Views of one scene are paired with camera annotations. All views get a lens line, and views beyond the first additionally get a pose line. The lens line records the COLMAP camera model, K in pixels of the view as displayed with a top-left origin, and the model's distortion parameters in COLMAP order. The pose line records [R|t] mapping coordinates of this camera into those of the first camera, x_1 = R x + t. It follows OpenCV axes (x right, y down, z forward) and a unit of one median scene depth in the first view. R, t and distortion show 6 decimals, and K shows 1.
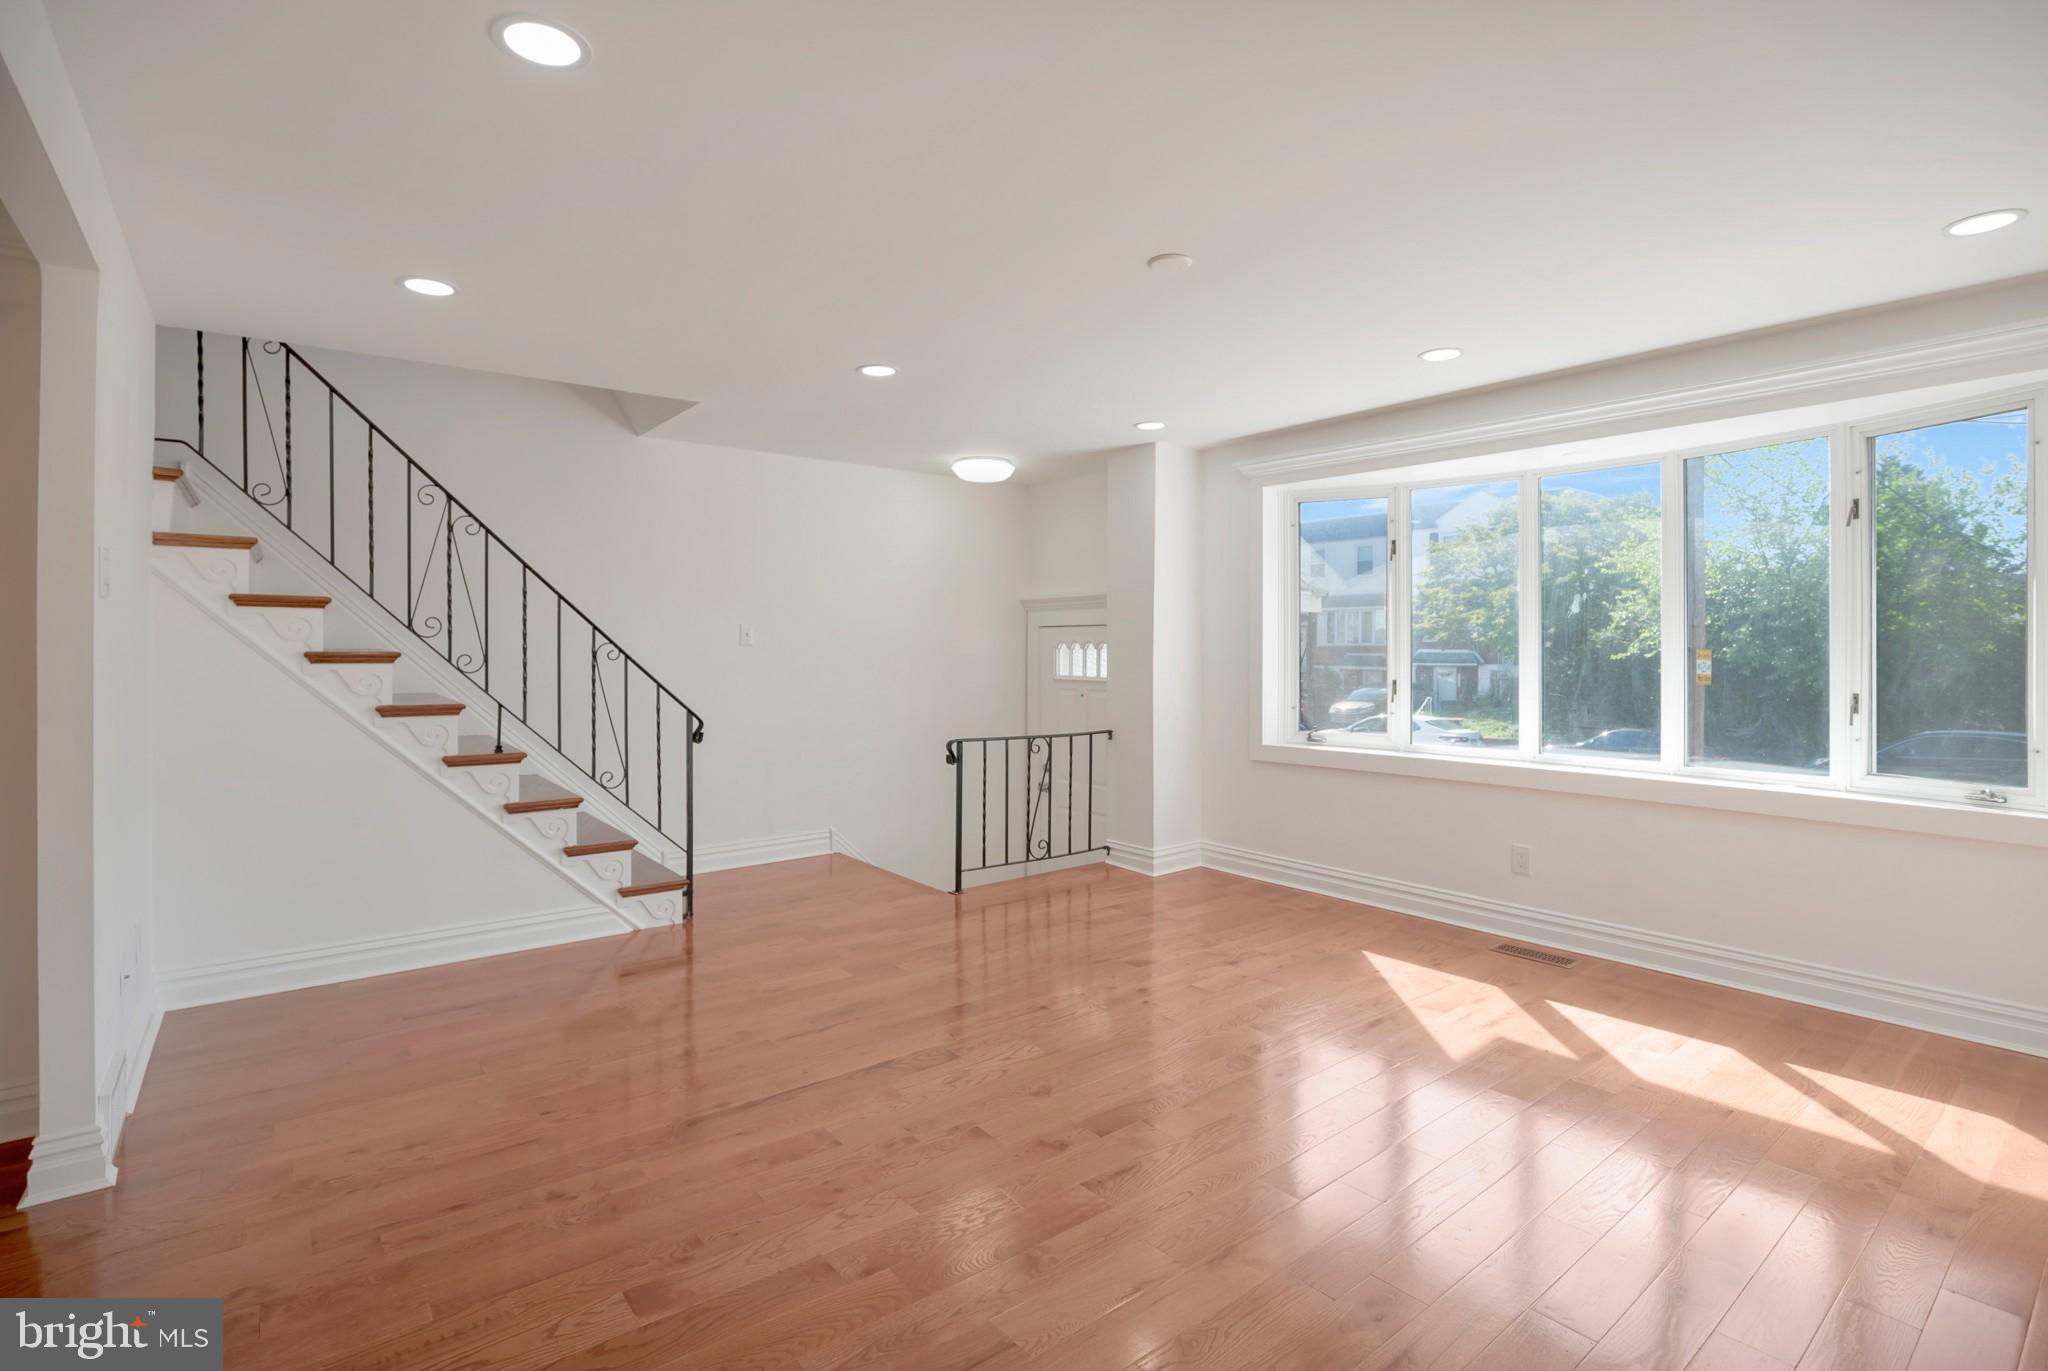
lens RADIAL K [[949.5, 0, 1018.3], [0, 949.5, 649.8], [0, 0, 1]] dist [-0.029910, 0.000658]
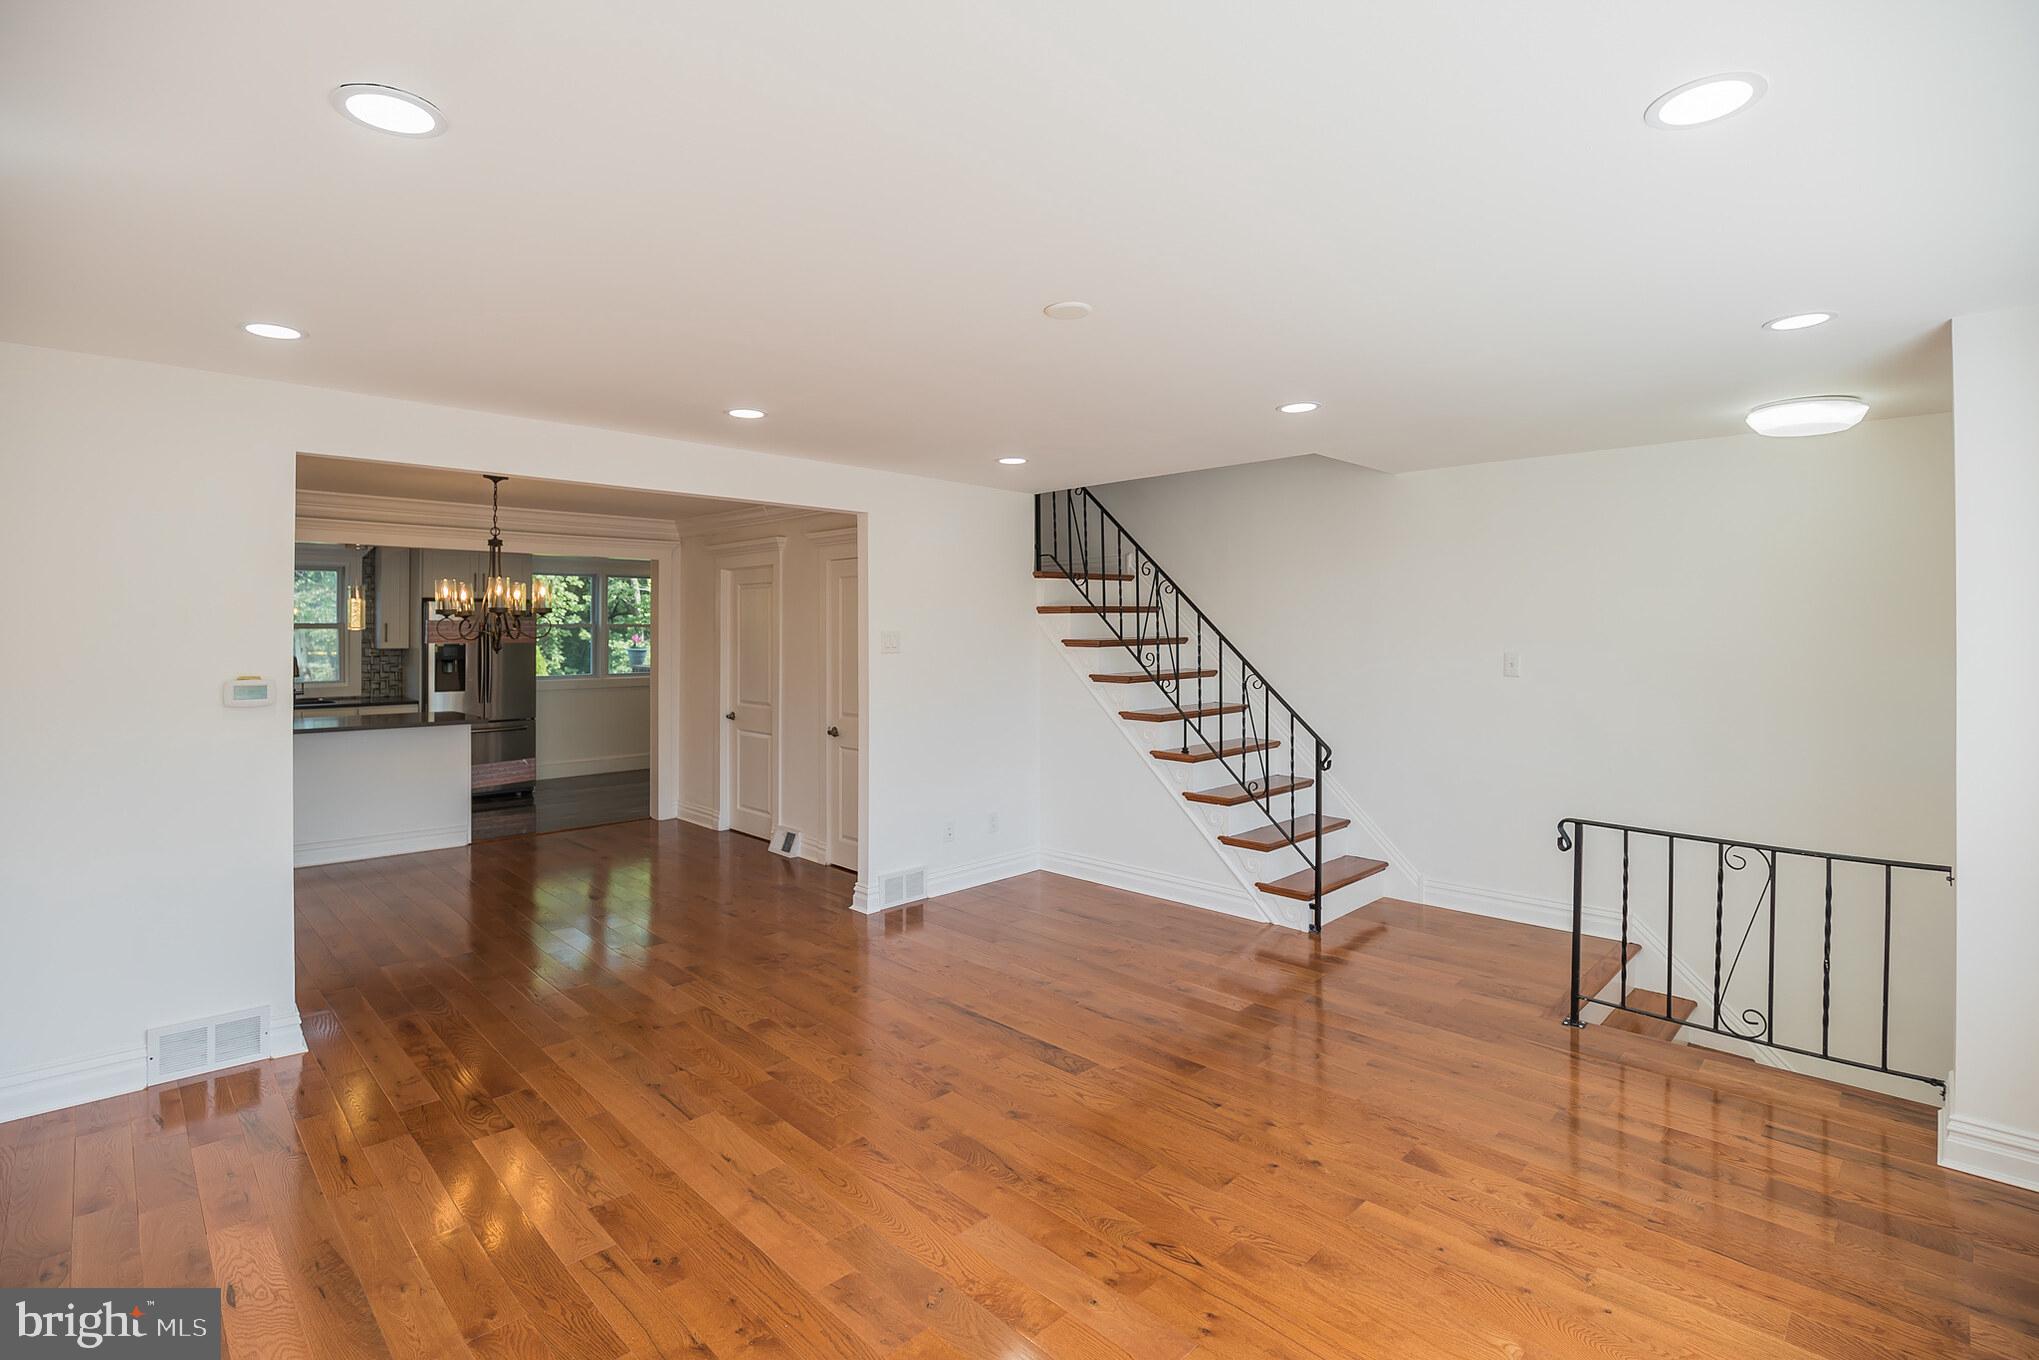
lens RADIAL K [[945.3, 0, 1013.8], [0, 945.3, 644.4], [0, 0, 1]] dist [-0.029910, 0.000658]
pose [[0.132239, 0.015613, -0.991095, 0.761510], [-0.003116, 0.999878, 0.015336, -0.066827], [0.991213, 0.001060, 0.132272, 0.588578]]
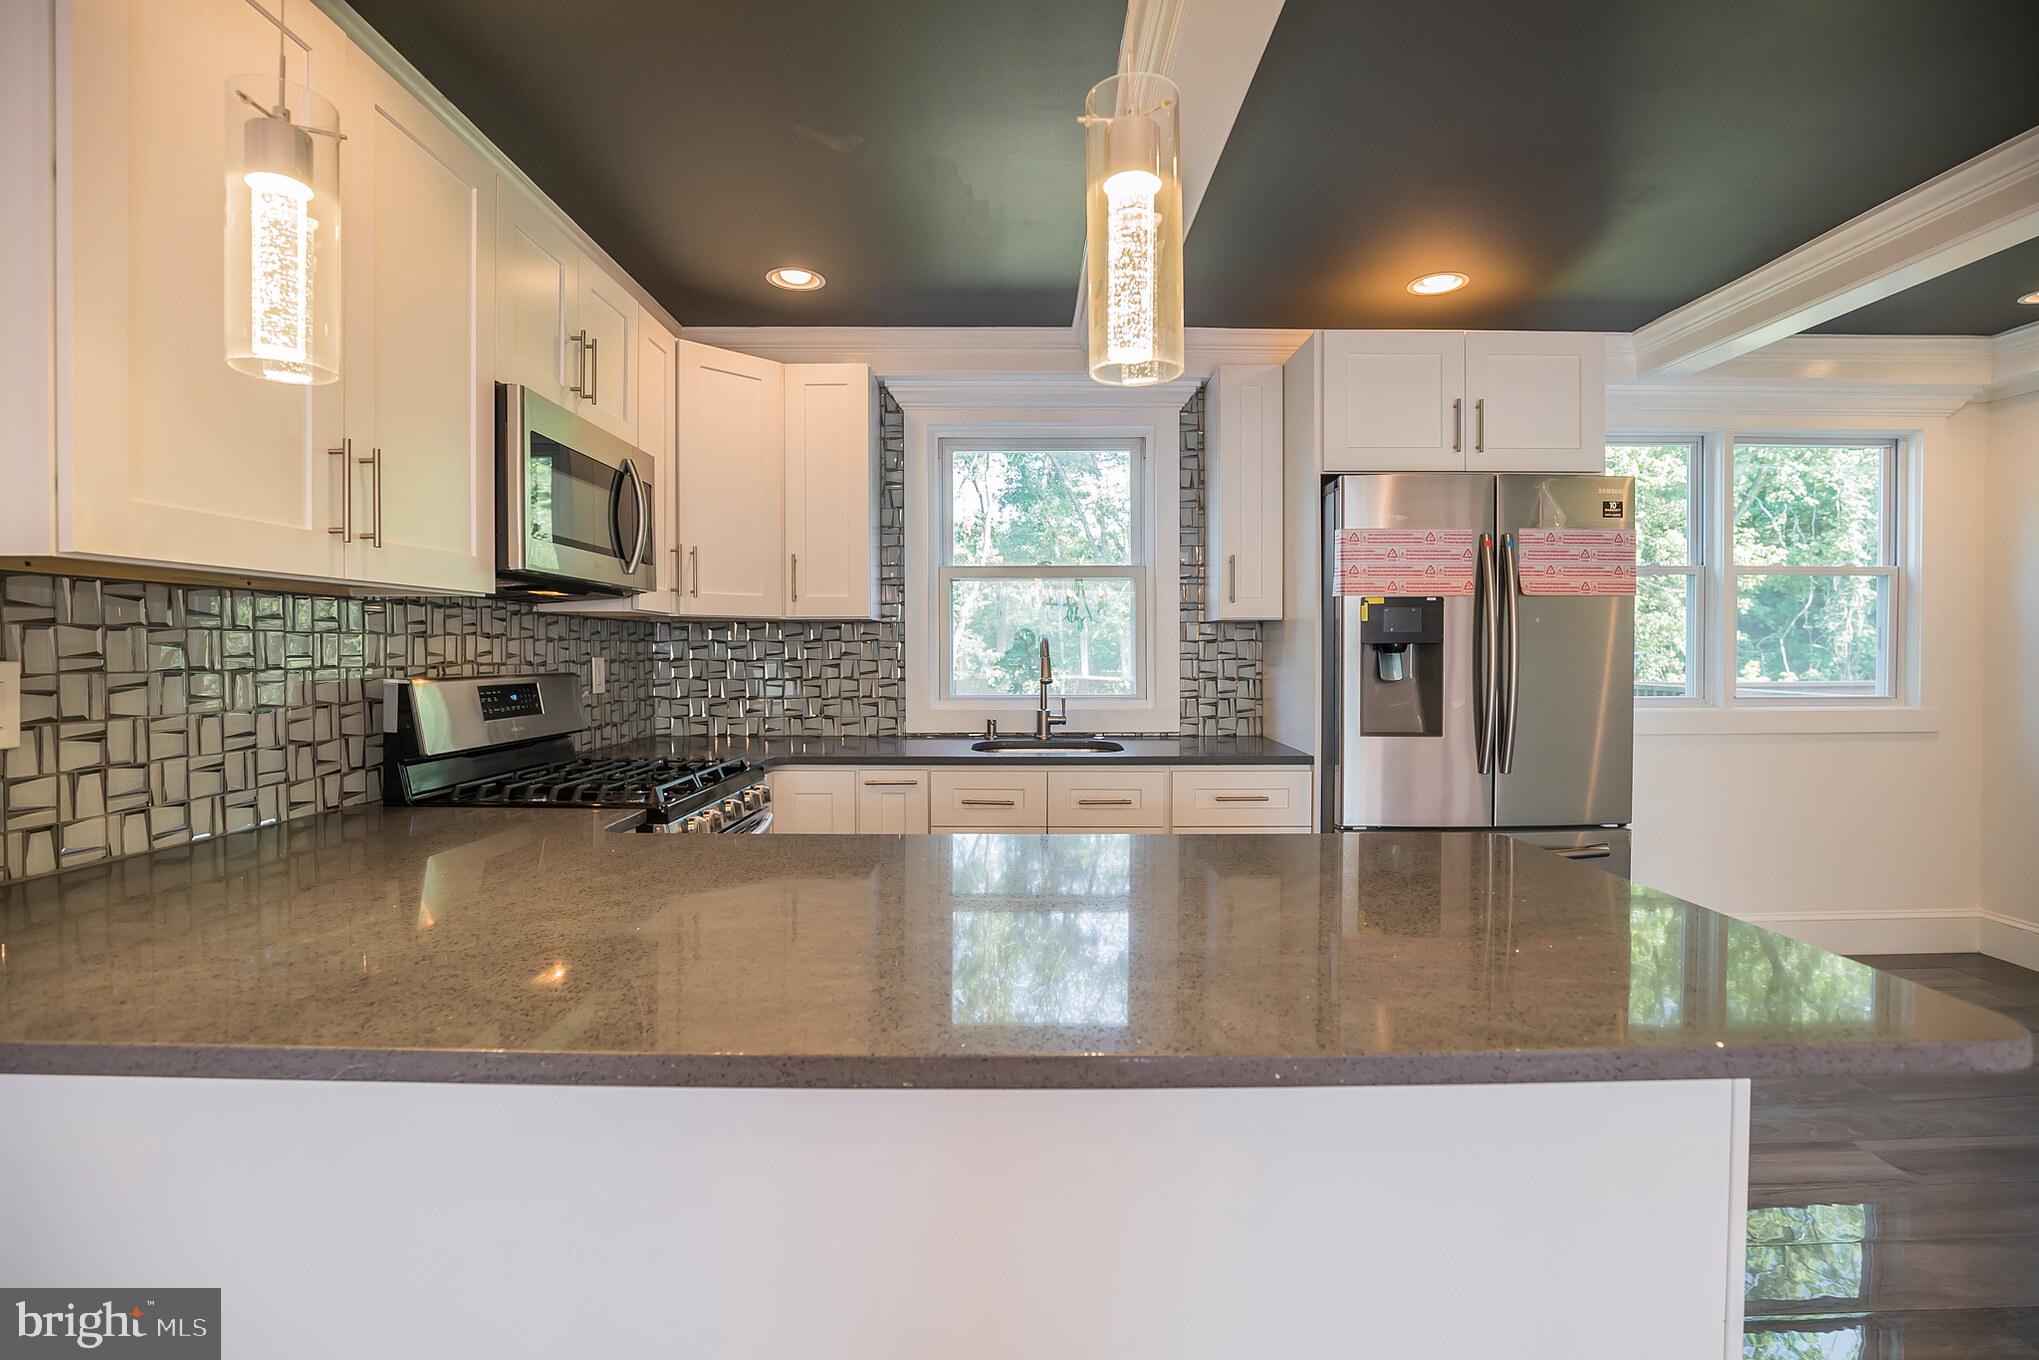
lens RADIAL K [[929.6, 0, 1024.6], [0, 929.6, 660.9], [0, 0, 1]] dist [-0.031555, 0.001748]
pose [[-0.596679, 0.009497, -0.802424, -0.711827], [0.001129, 0.999939, 0.010996, 0.007535], [0.802479, 0.005655, -0.596653, -0.180059]]
